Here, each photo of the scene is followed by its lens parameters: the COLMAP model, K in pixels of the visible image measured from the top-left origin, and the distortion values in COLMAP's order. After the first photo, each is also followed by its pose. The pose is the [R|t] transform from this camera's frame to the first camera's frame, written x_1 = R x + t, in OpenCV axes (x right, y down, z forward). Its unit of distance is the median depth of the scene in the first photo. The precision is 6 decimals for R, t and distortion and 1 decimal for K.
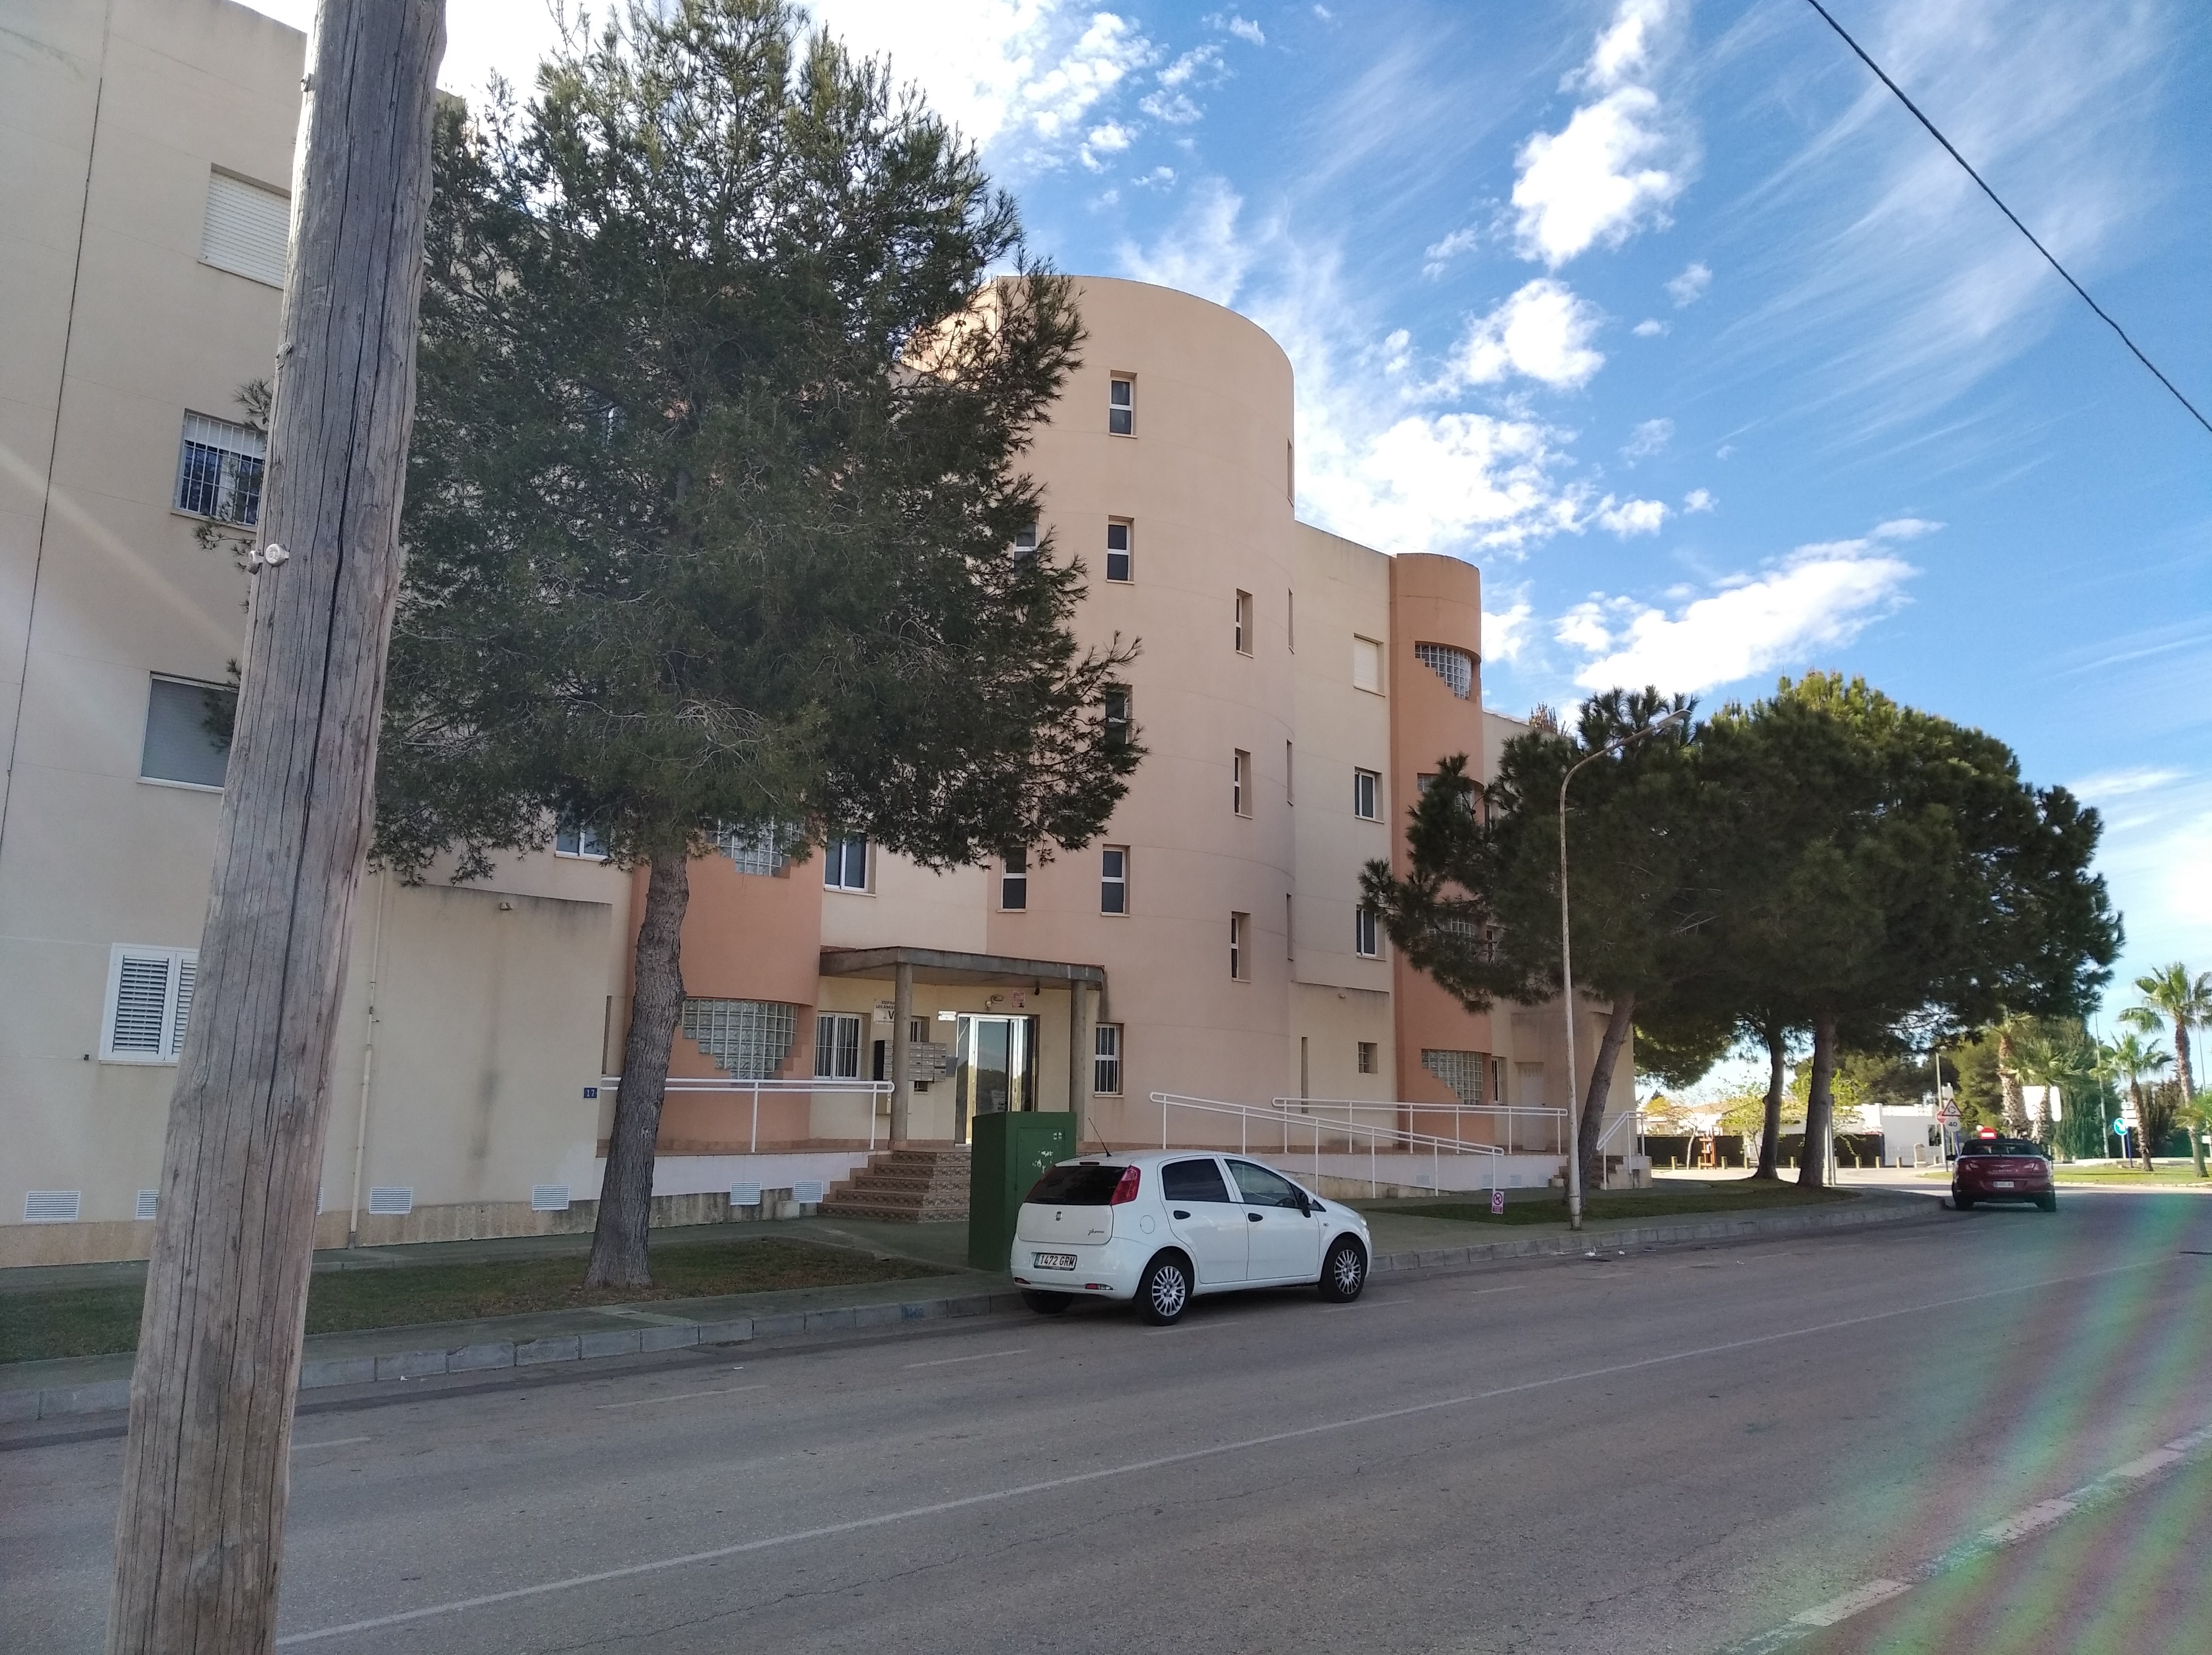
lens RADIAL K [[1710.1, 0, 1093.0], [0, 1710.1, 831.7], [0, 0, 1]] dist [0.109034, -0.179237]
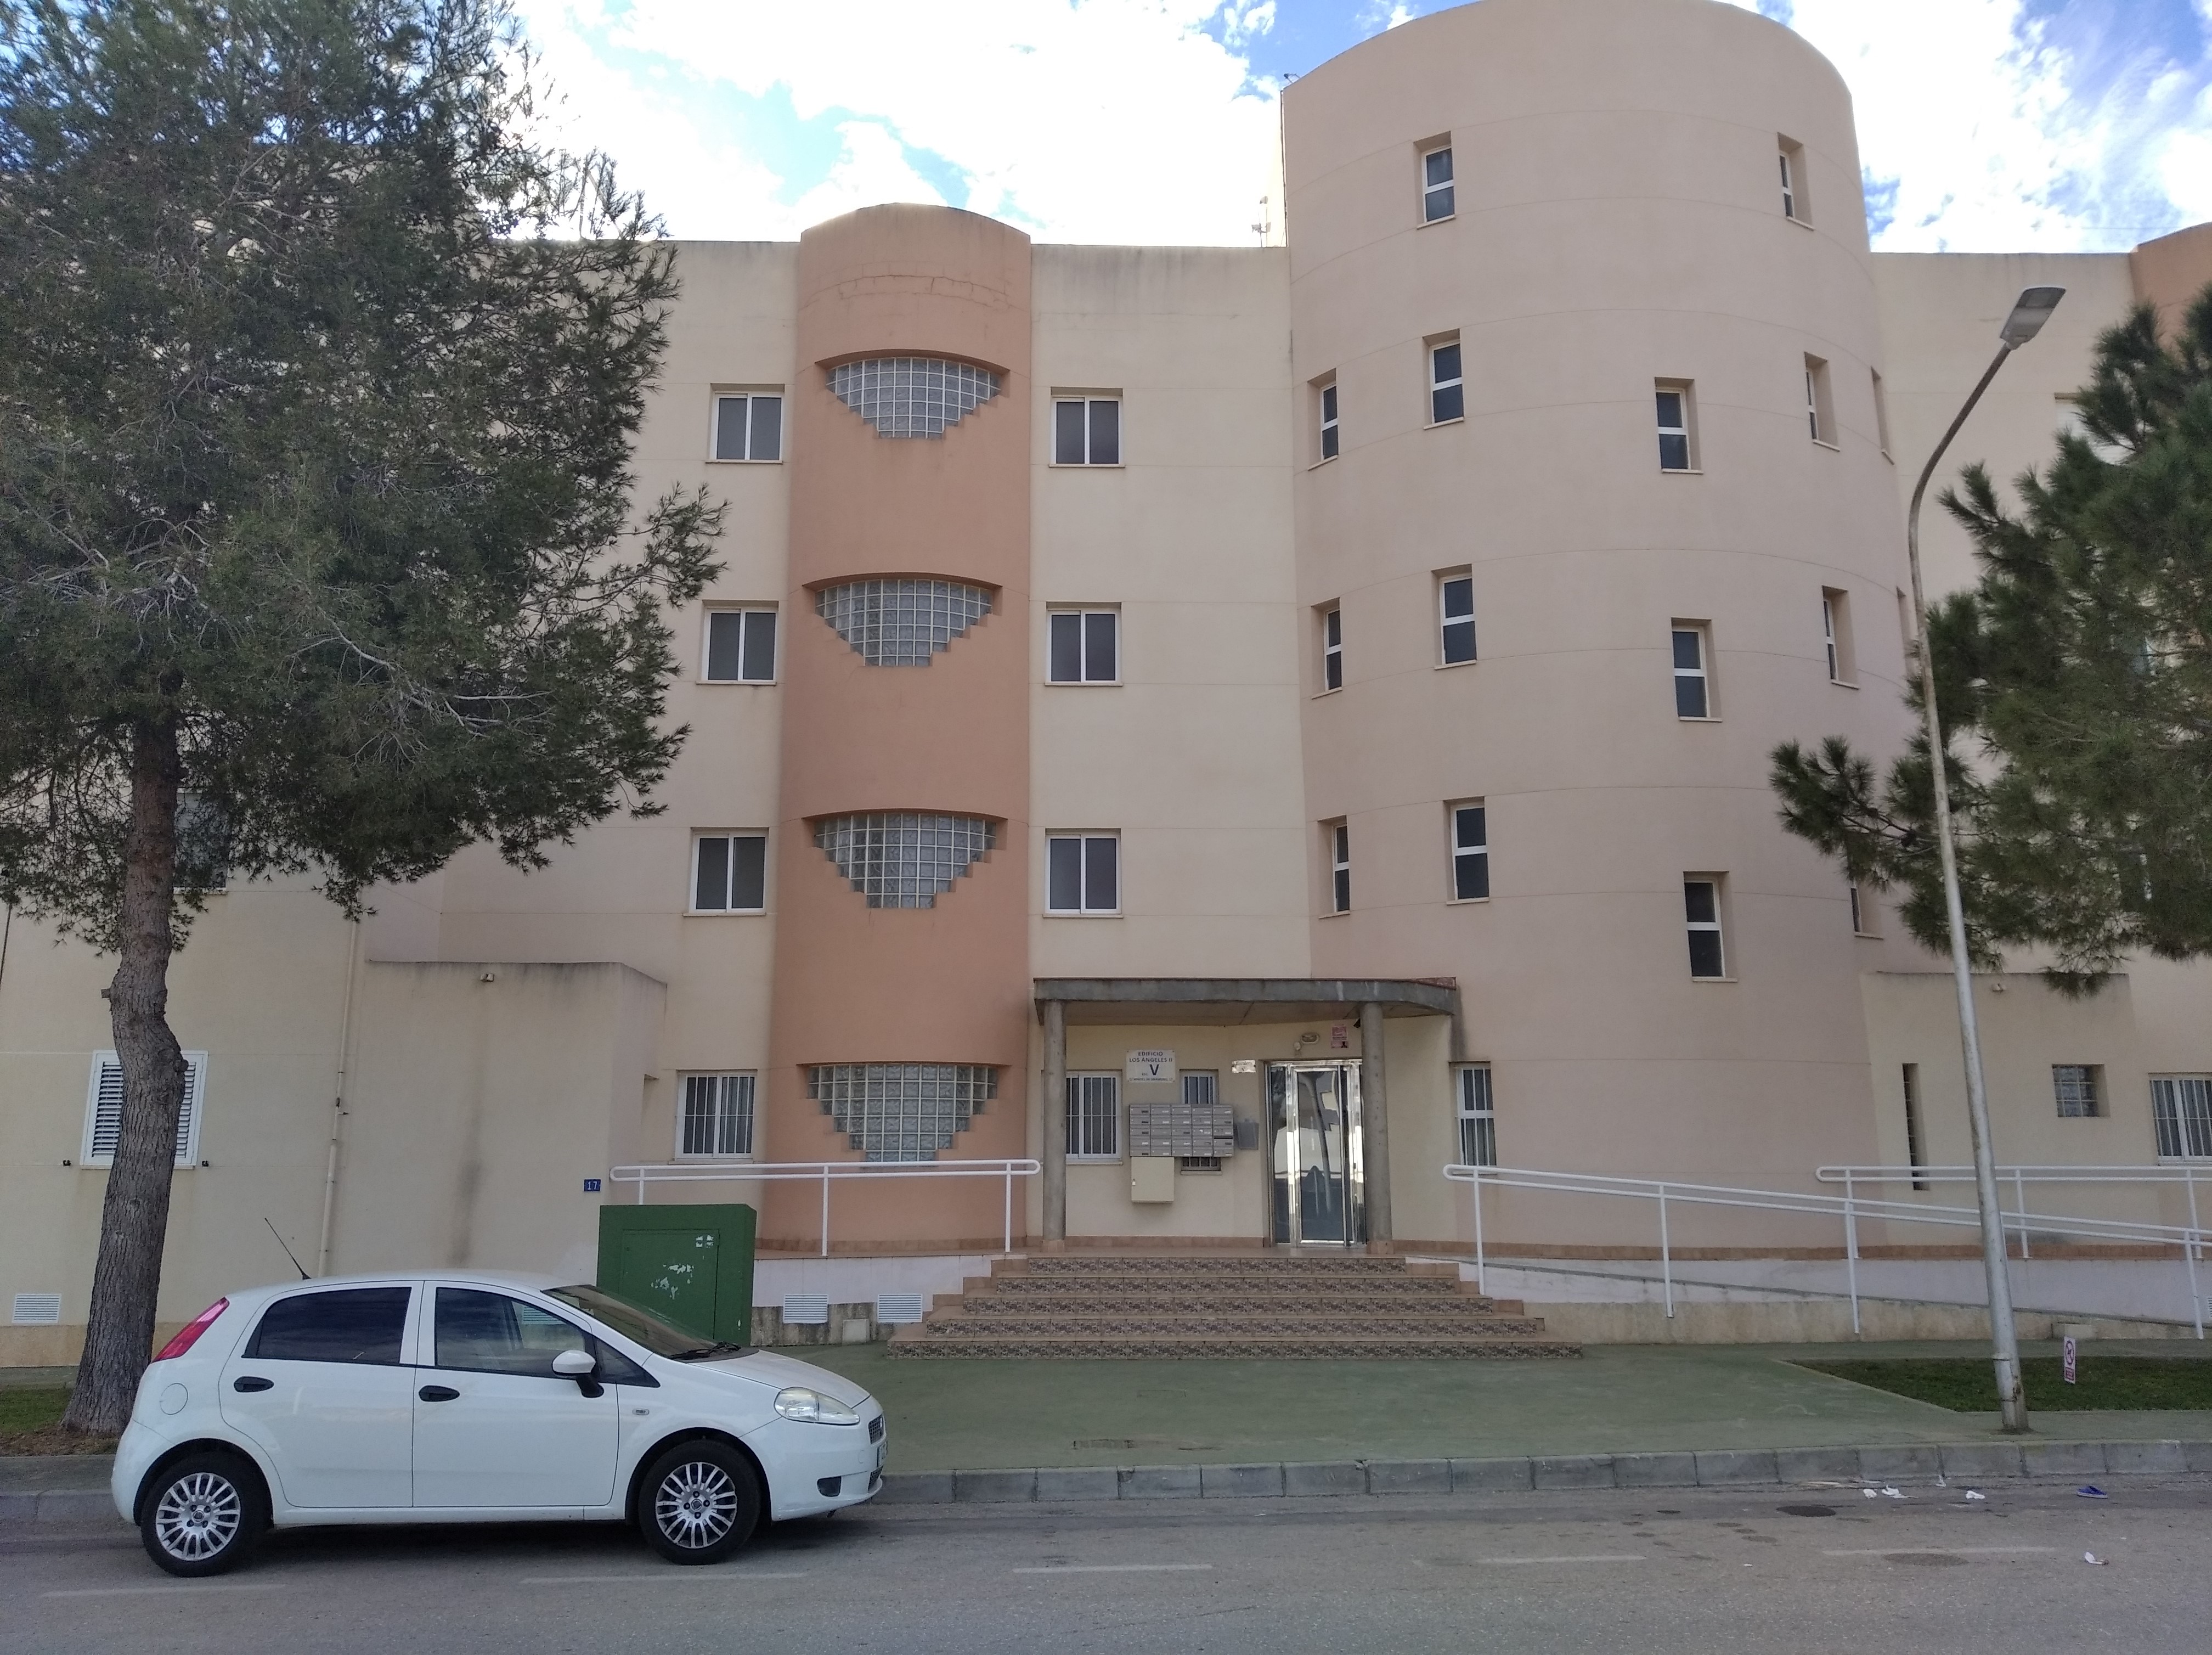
lens RADIAL K [[1710.1, 0, 1093.0], [0, 1710.1, 831.7], [0, 0, 1]] dist [0.109034, -0.179237]
pose [[0.736817, -0.156329, -0.657770, 0.392520], [0.124240, 0.987640, -0.095557, 0.074968], [0.664579, -0.011314, 0.747132, 0.435284]]
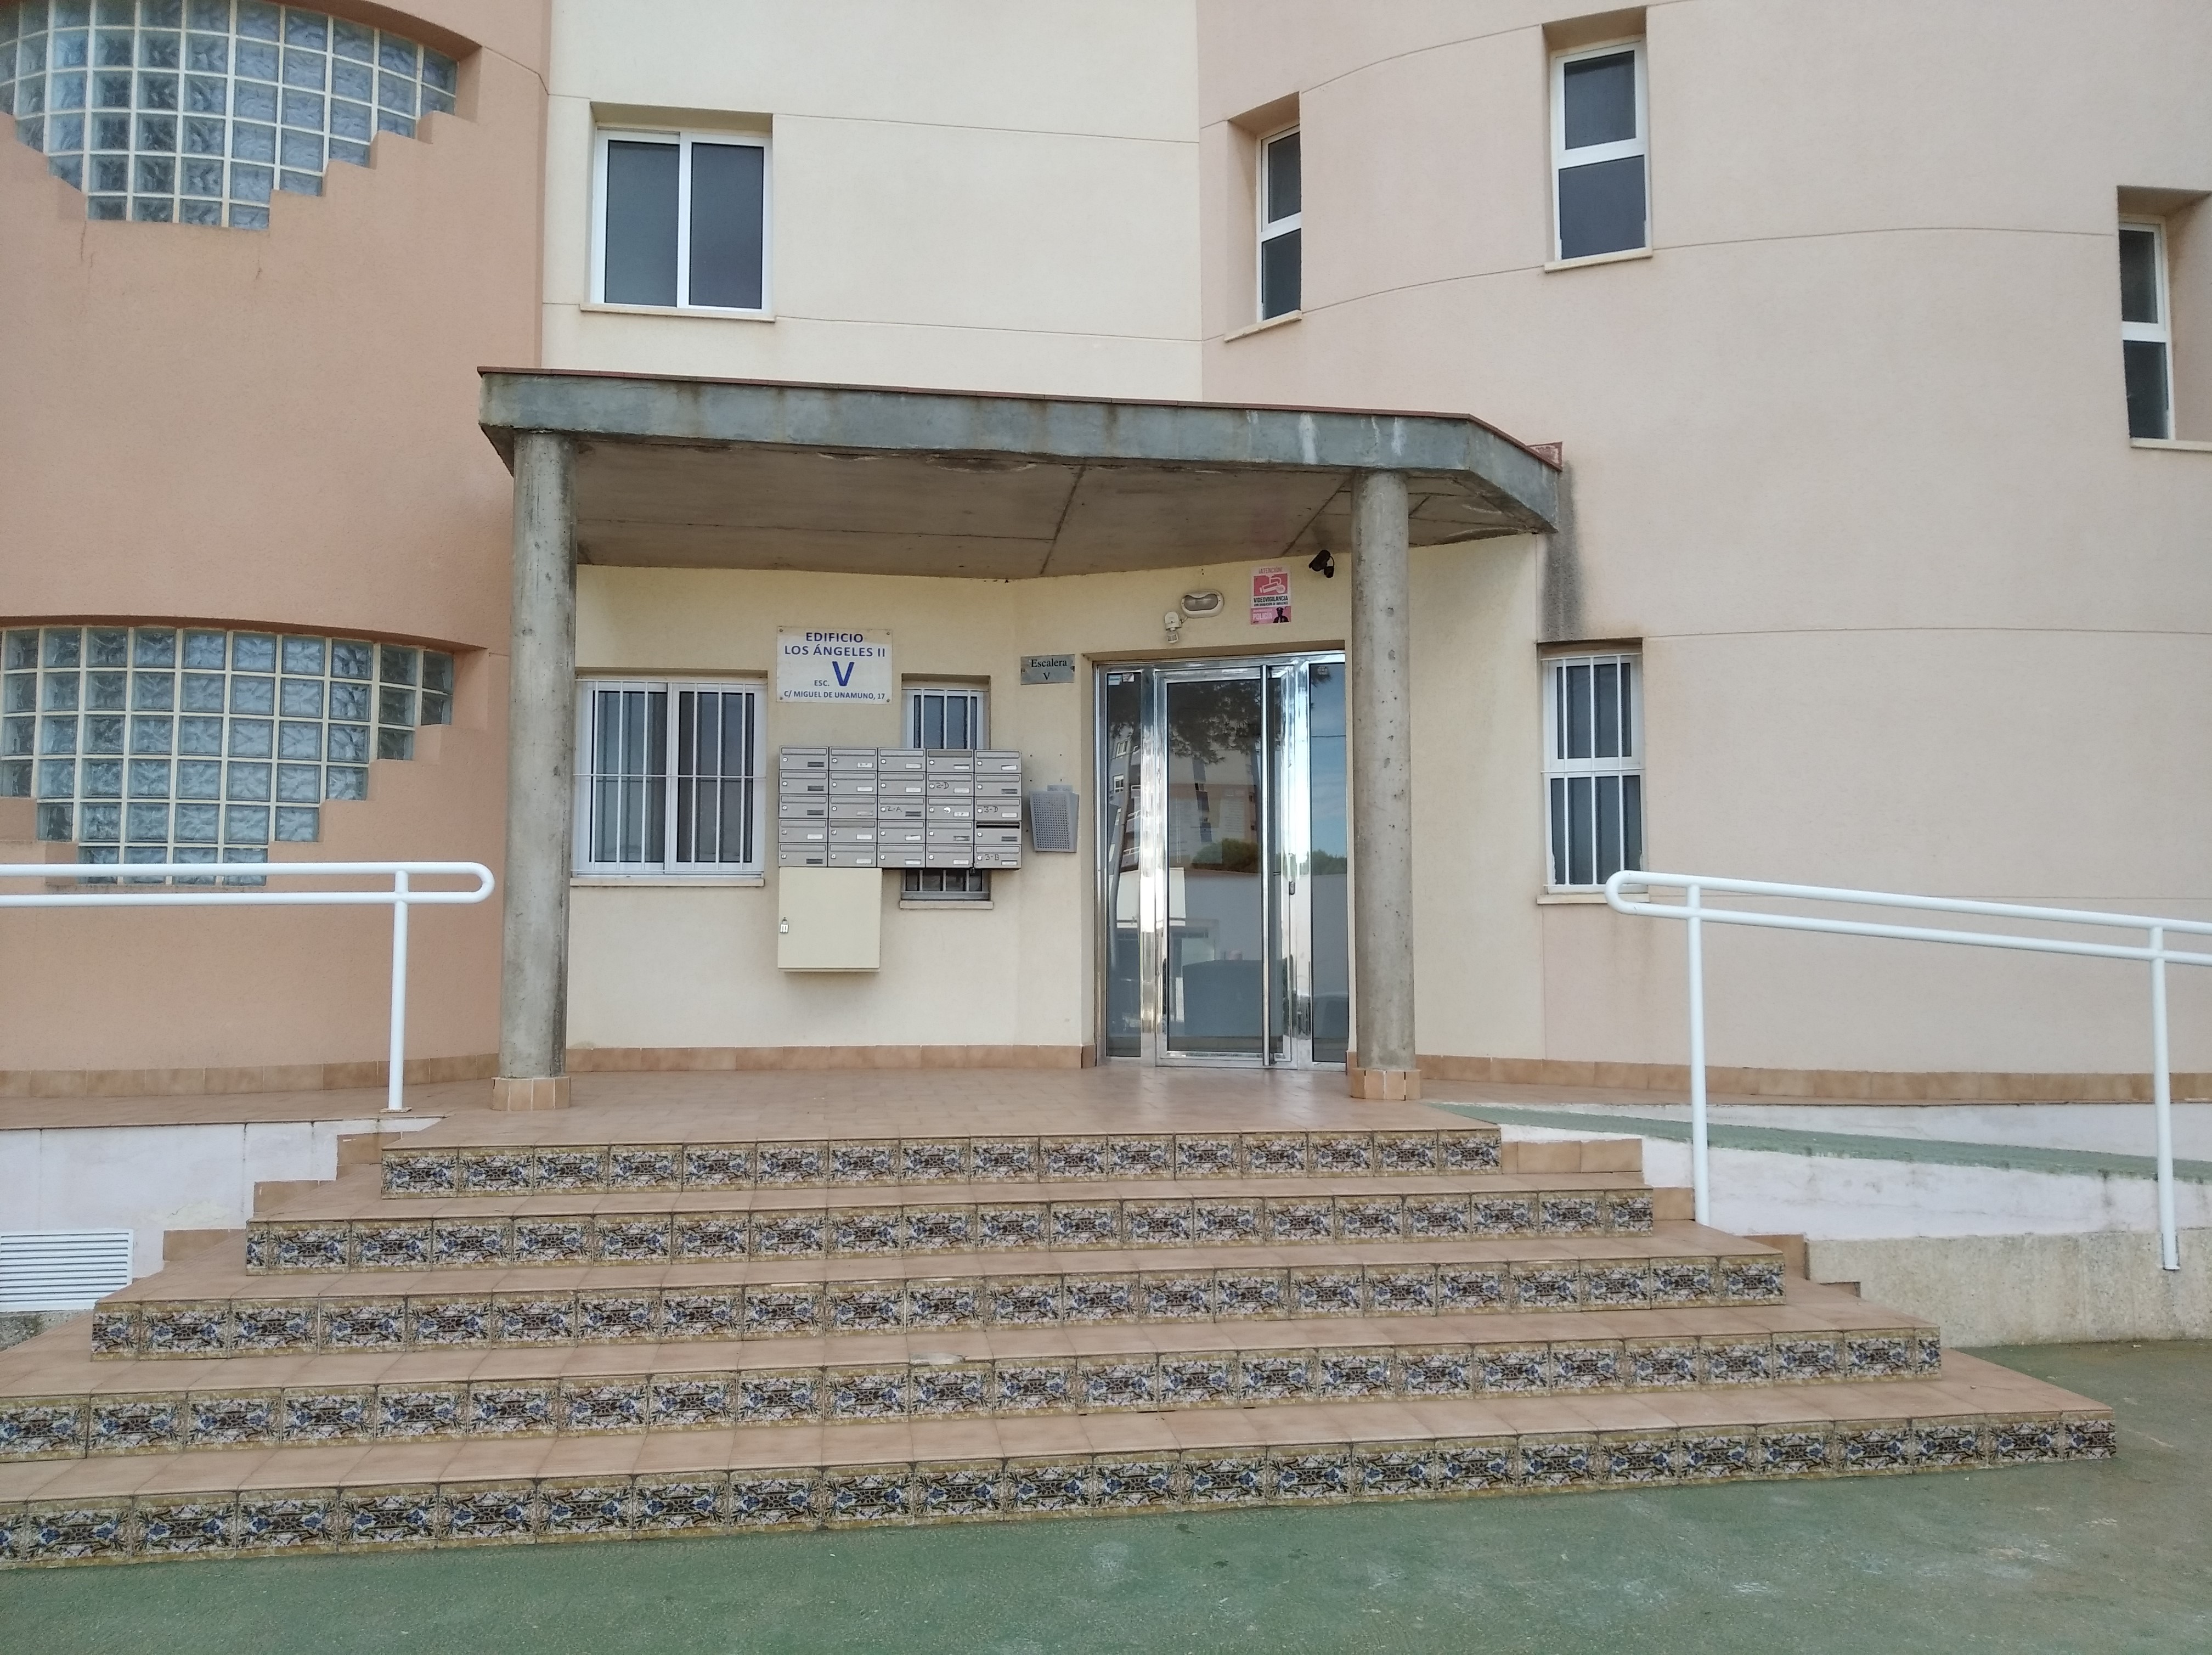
lens RADIAL K [[1710.1, 0, 1093.0], [0, 1710.1, 831.7], [0, 0, 1]] dist [0.109034, -0.179237]
pose [[0.817969, -0.055006, -0.572627, 0.112733], [0.107865, 0.992428, 0.058748, 0.127995], [0.565059, -0.109820, 0.817709, 0.786636]]
